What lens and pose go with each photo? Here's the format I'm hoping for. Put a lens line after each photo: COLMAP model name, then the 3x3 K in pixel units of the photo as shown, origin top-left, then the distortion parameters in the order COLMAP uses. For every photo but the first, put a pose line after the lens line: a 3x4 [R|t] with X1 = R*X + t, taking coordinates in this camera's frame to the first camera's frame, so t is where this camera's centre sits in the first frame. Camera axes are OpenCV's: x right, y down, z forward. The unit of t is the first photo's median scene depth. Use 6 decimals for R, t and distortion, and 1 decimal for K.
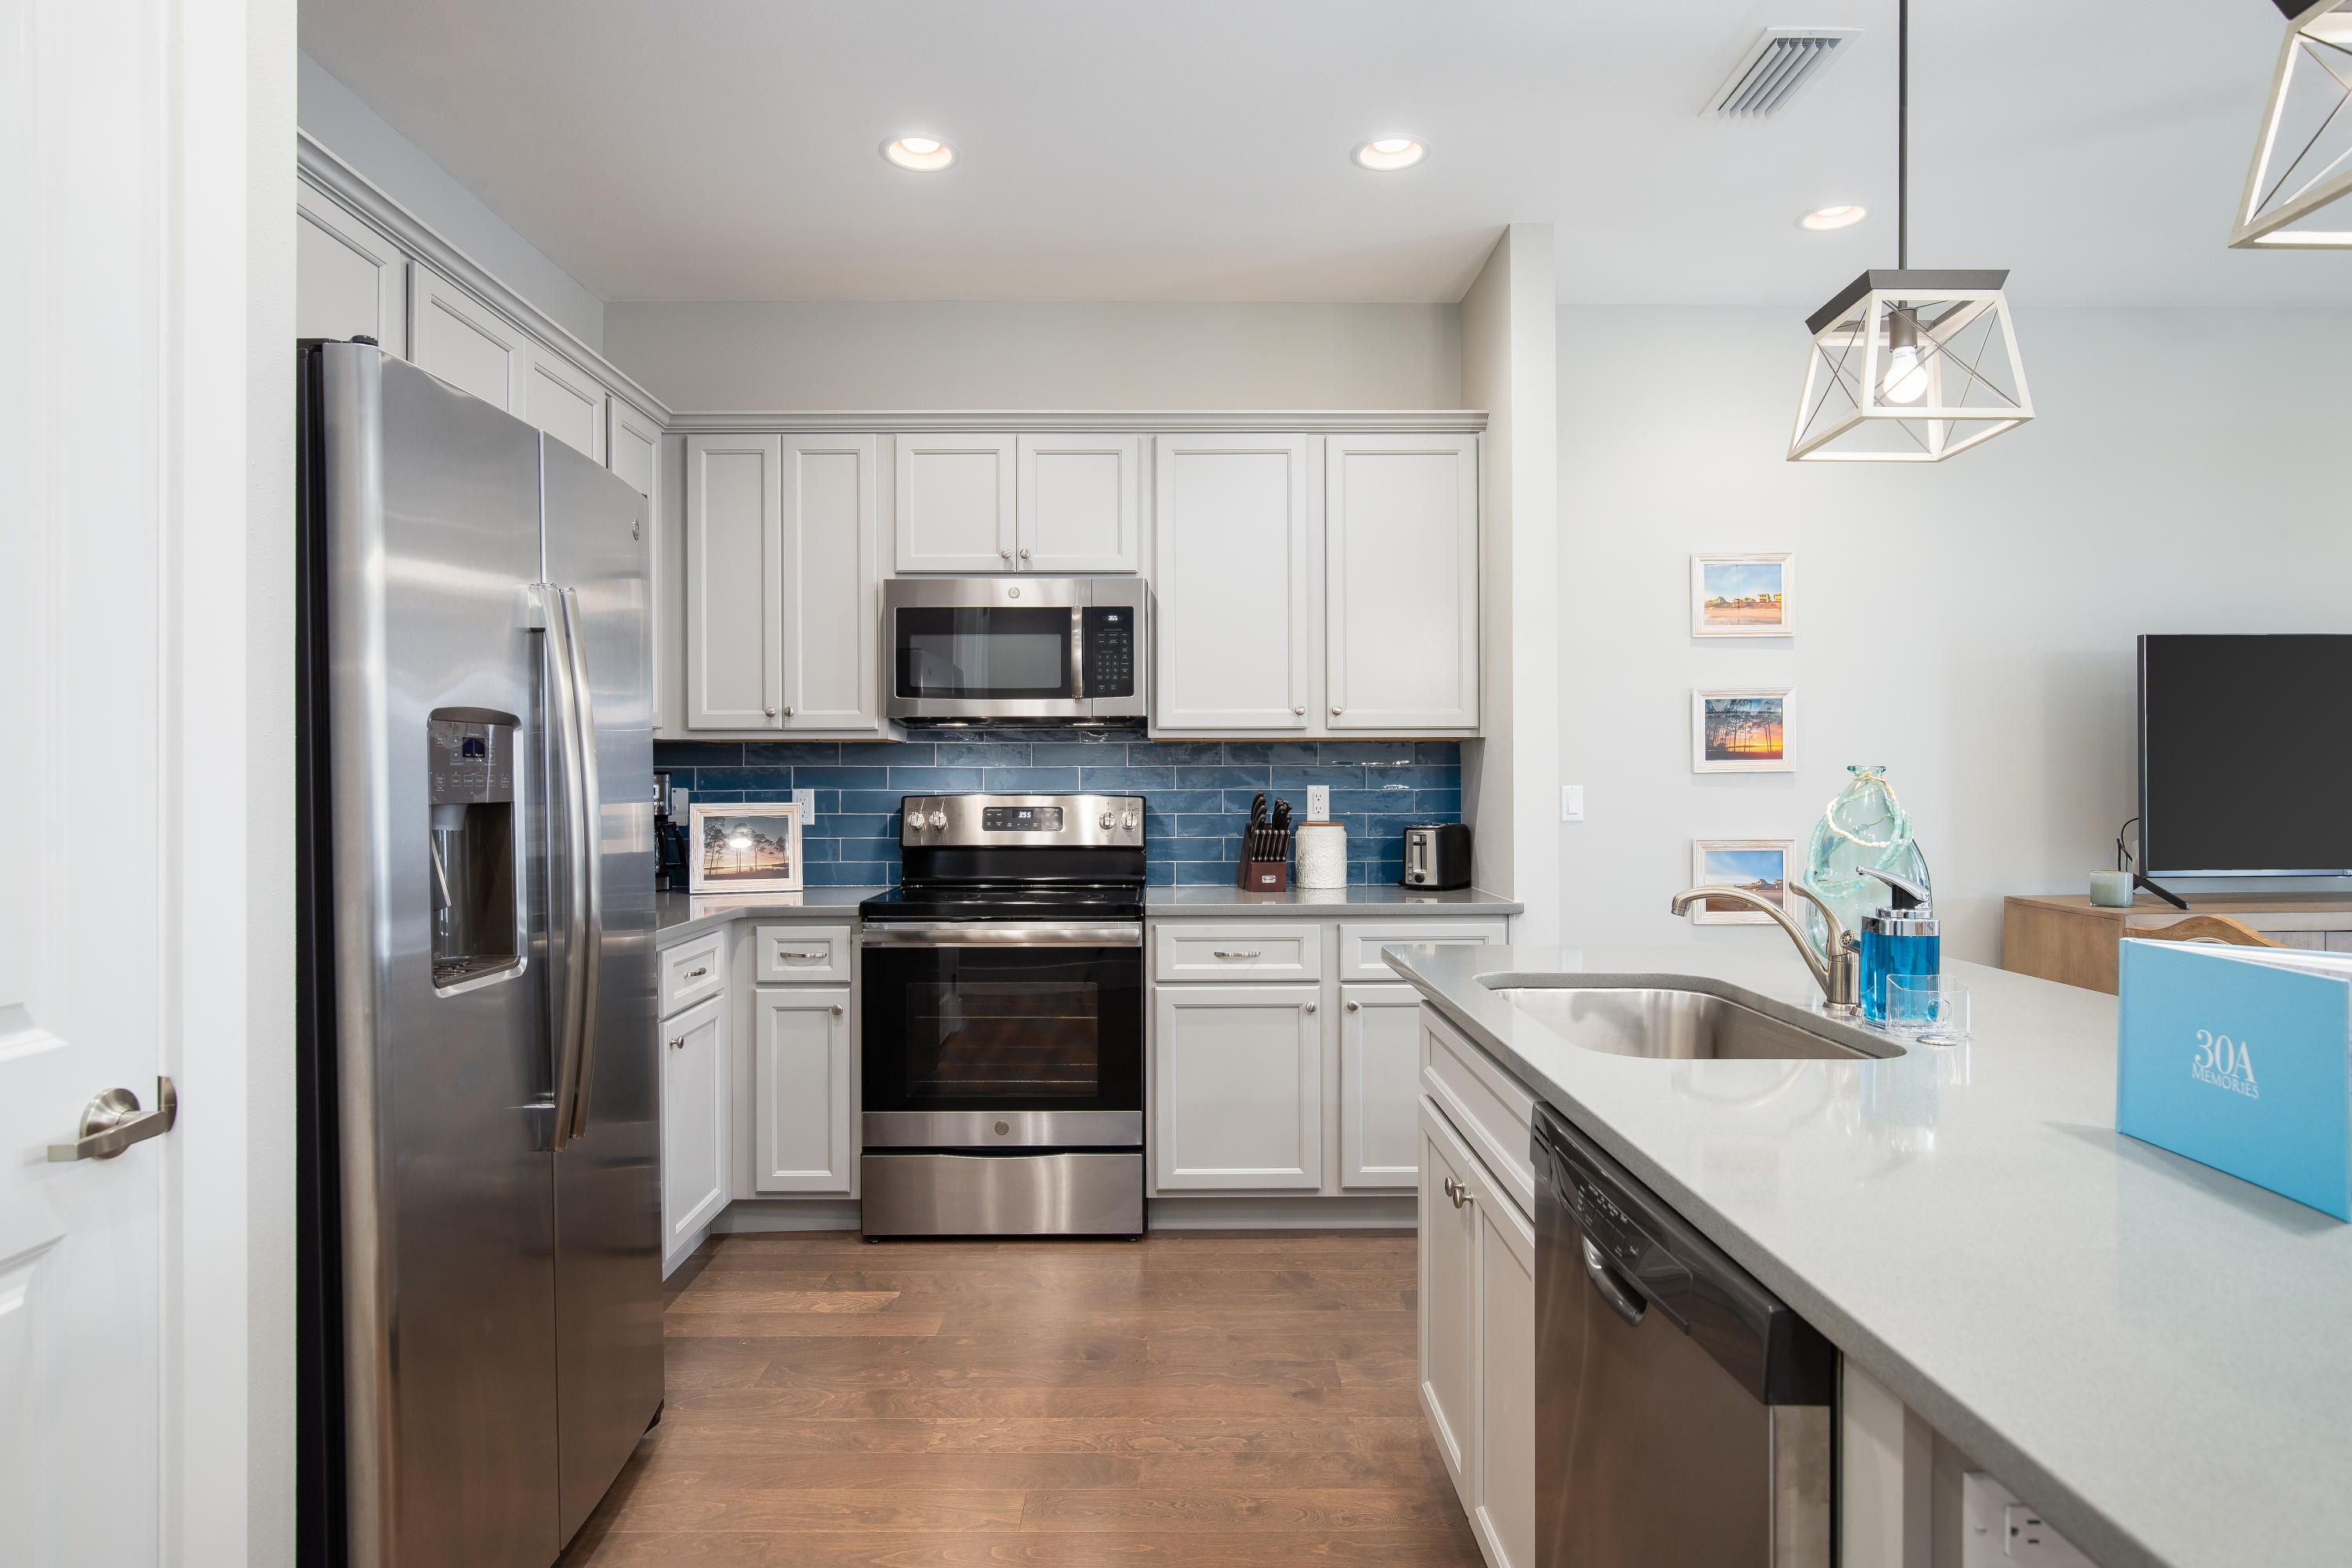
lens RADIAL K [[1331.5, 0, 1183.8], [0, 1331.5, 785.9], [0, 0, 1]] dist [0.003201, -0.003704]
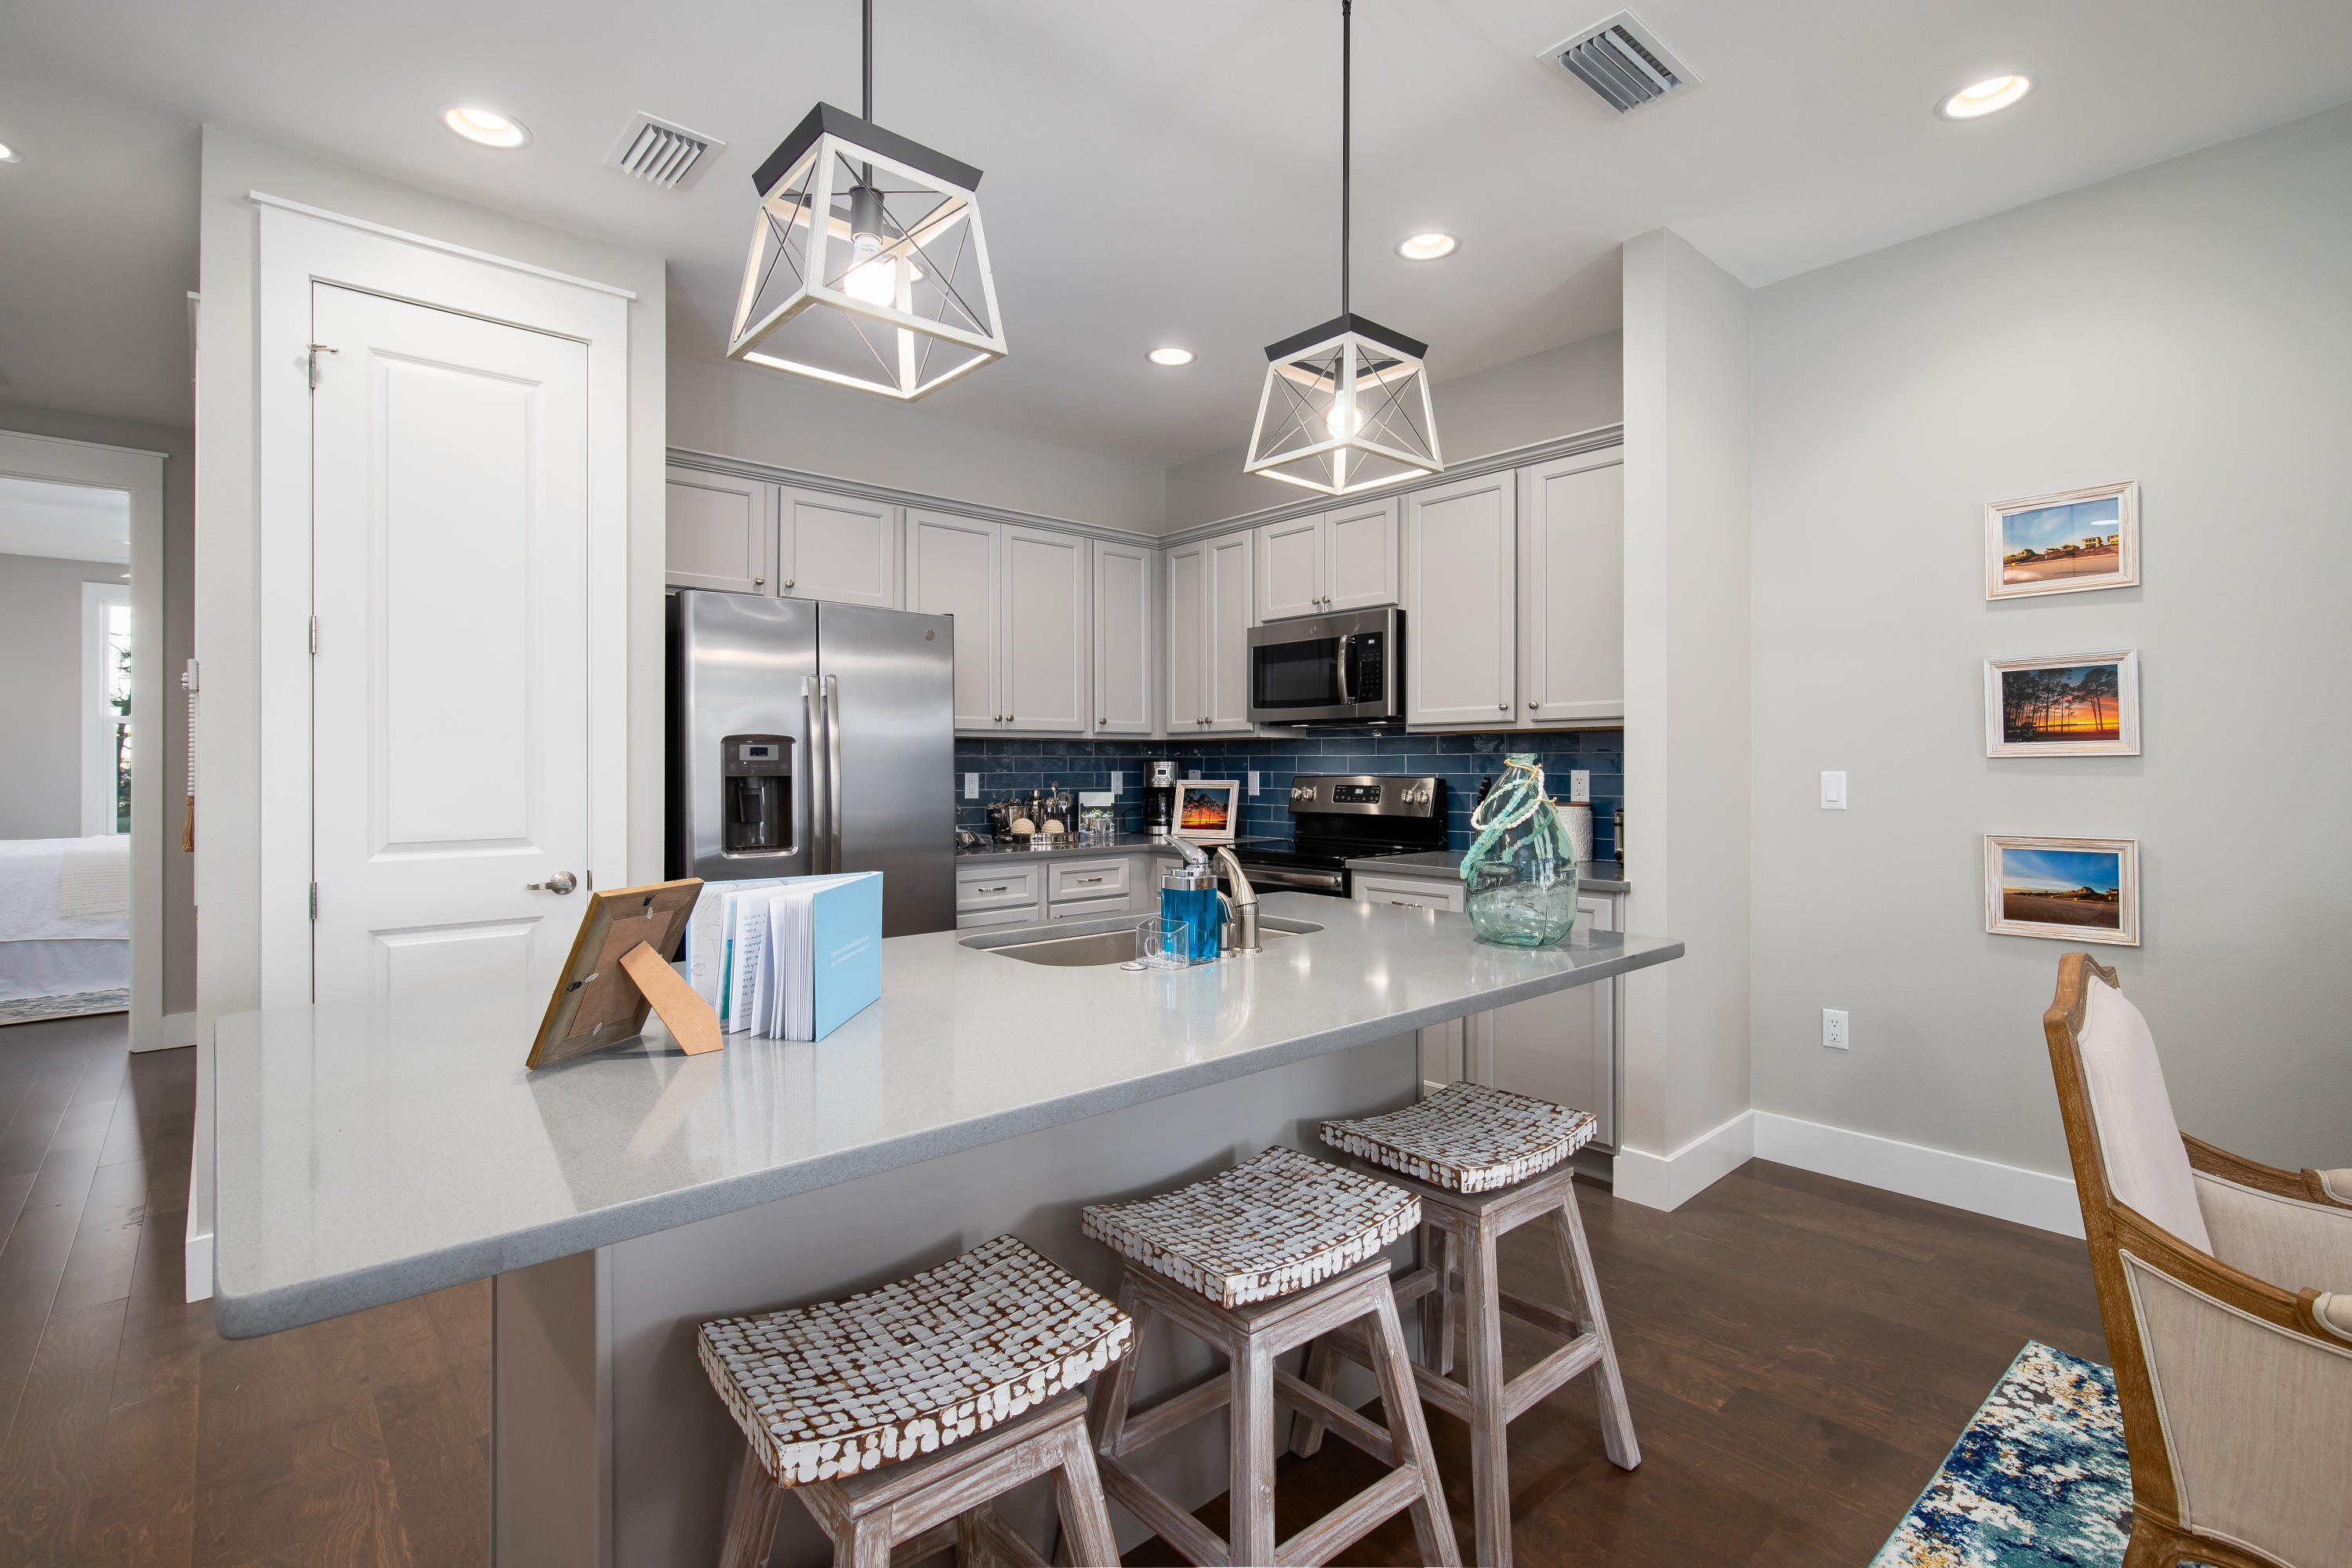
lens RADIAL K [[1097.4, 0, 1171.7], [0, 1097.4, 767.6], [0, 0, 1]] dist [-0.008370, 0.001013]
pose [[0.651653, 0.002001, -0.758515, 0.625323], [-0.002985, 0.999996, 0.000074, -0.001823], [0.758511, 0.002216, 0.651656, 0.148624]]
